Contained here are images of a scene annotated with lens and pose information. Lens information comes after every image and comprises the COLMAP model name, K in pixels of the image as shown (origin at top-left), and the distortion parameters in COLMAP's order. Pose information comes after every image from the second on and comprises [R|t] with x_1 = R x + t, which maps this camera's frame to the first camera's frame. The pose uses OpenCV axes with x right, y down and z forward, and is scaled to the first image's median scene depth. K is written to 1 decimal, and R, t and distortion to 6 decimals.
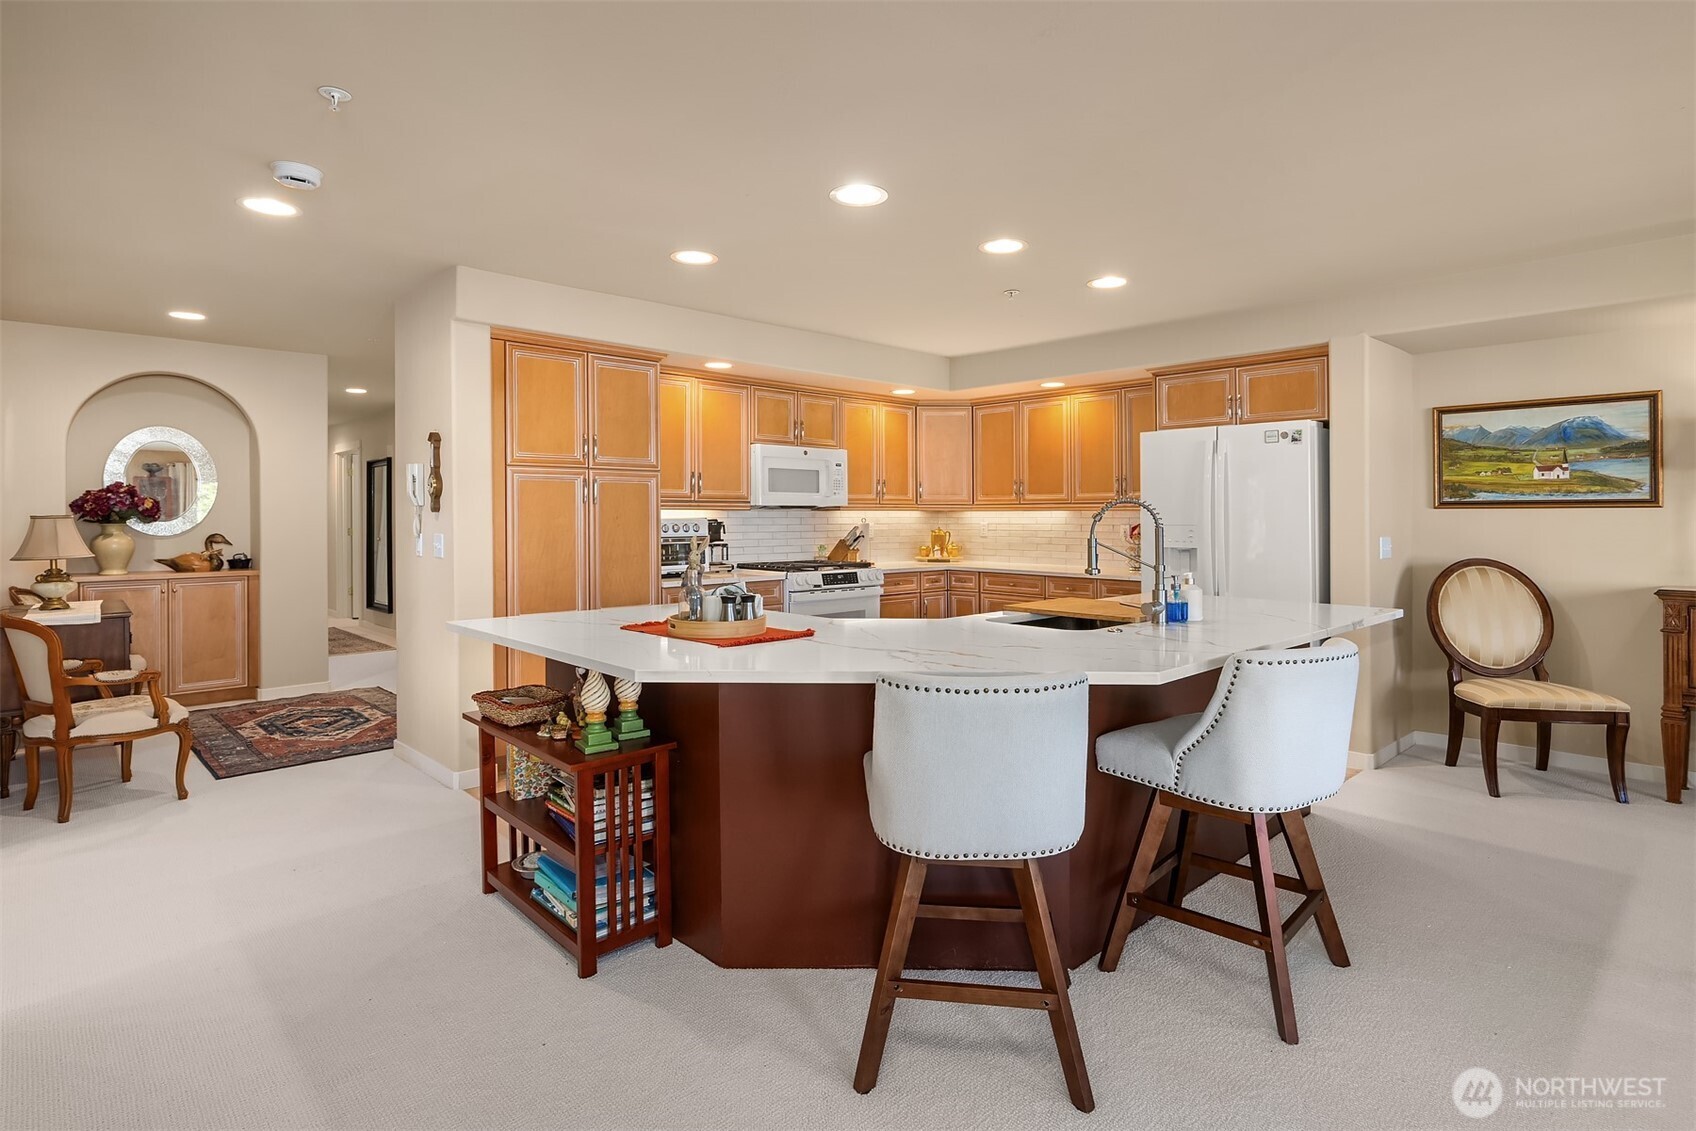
lens RADIAL K [[866.0, 0, 873.2], [0, 866.0, 543.9], [0, 0, 1]] dist [-0.004801, 0.000734]
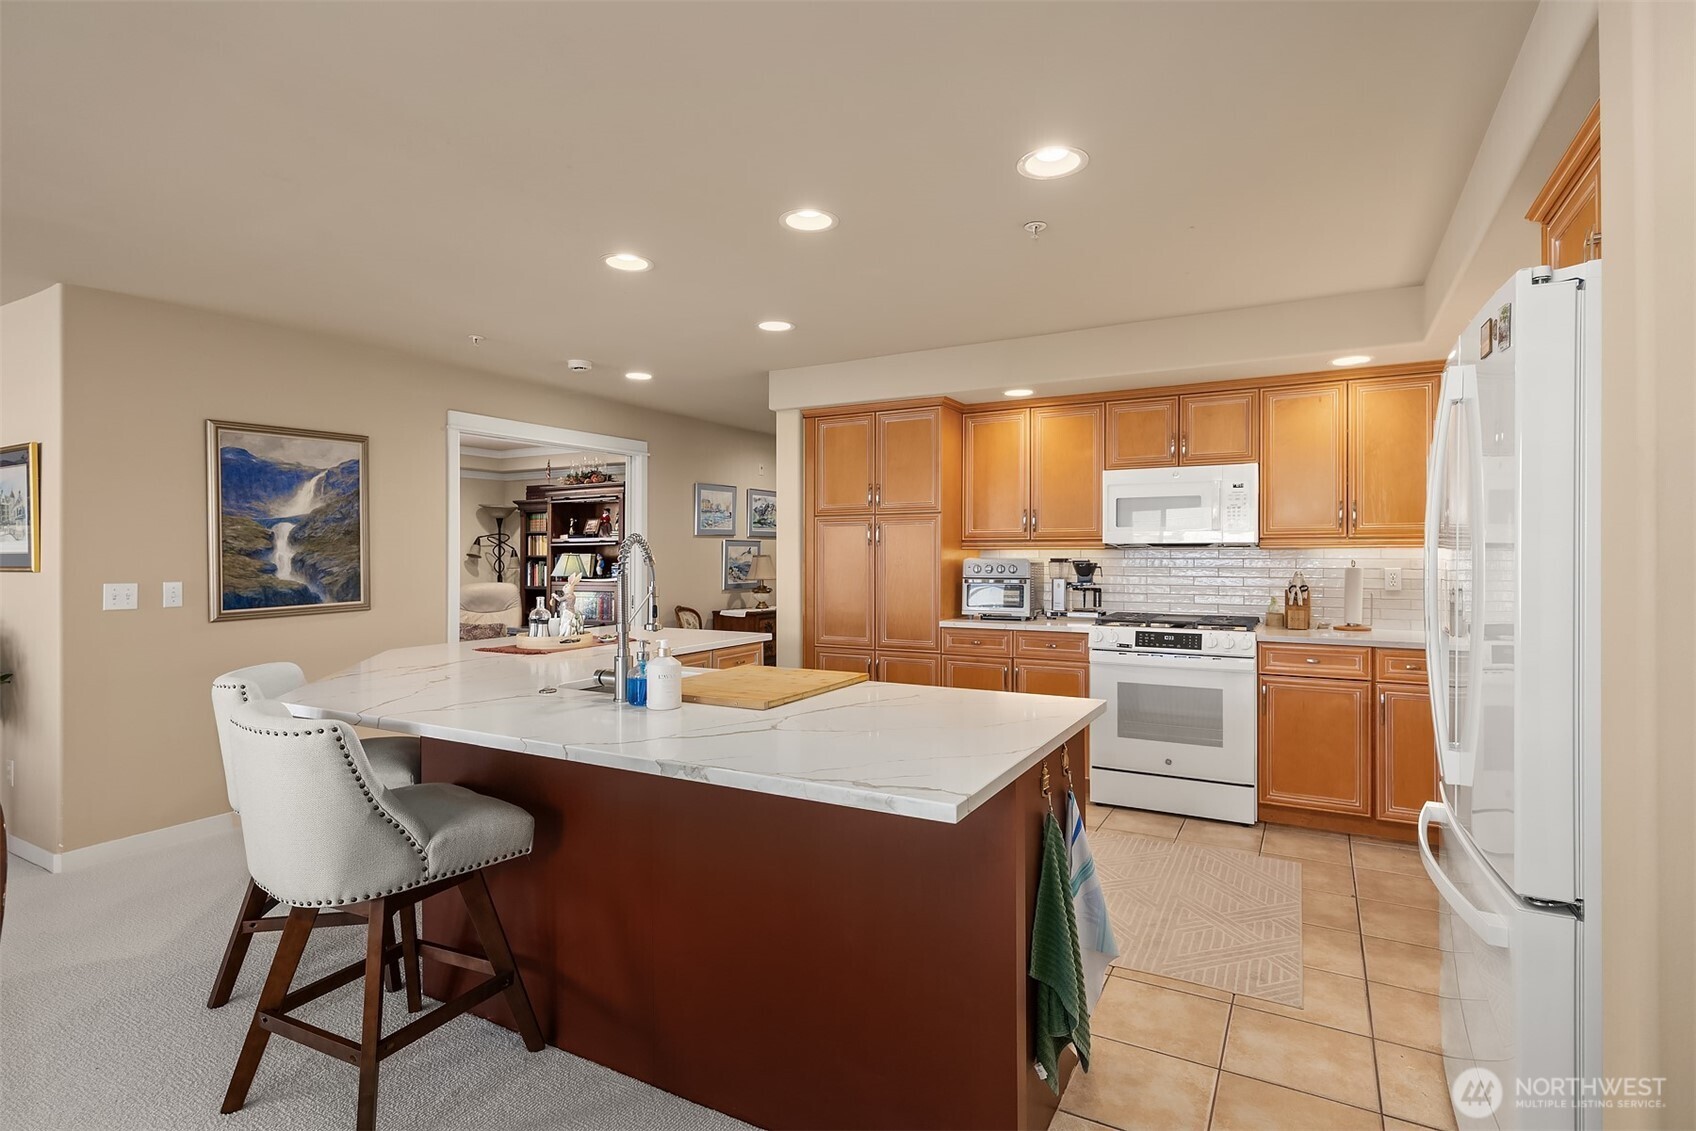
lens RADIAL K [[854.9, 0, 838.7], [0, 854.9, 558.7], [0, 0, 1]] dist [0.012954, -0.005198]
pose [[0.255847, 0.006796, -0.966693, 0.593387], [-0.032719, 0.999463, -0.001633, -0.019397], [0.966163, 0.032047, 0.255932, 0.531477]]
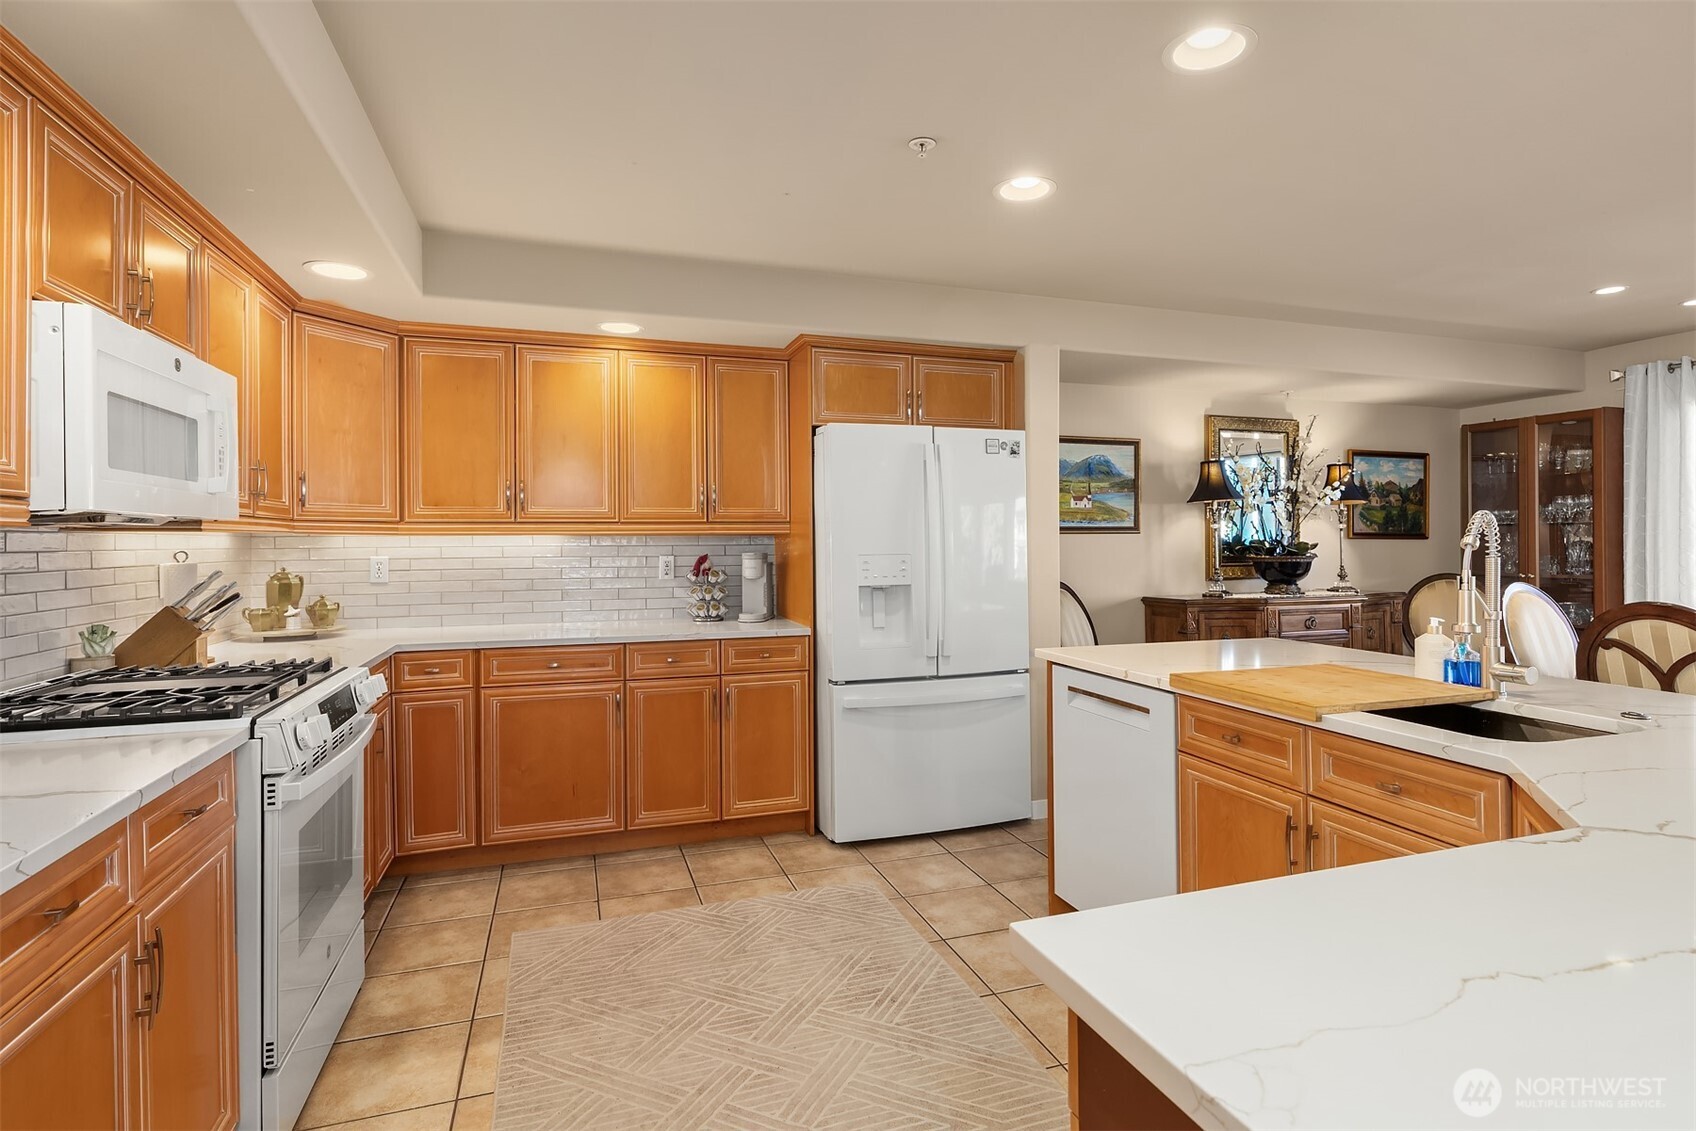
lens RADIAL K [[866.0, 0, 852.2], [0, 866.0, 535.3], [0, 0, 1]] dist [-0.004801, 0.000734]
pose [[0.431979, 0.005783, 0.901865, -0.282272], [0.034786, 0.999129, -0.023069, -0.019387], [-0.901212, 0.041338, 0.431402, 0.624748]]
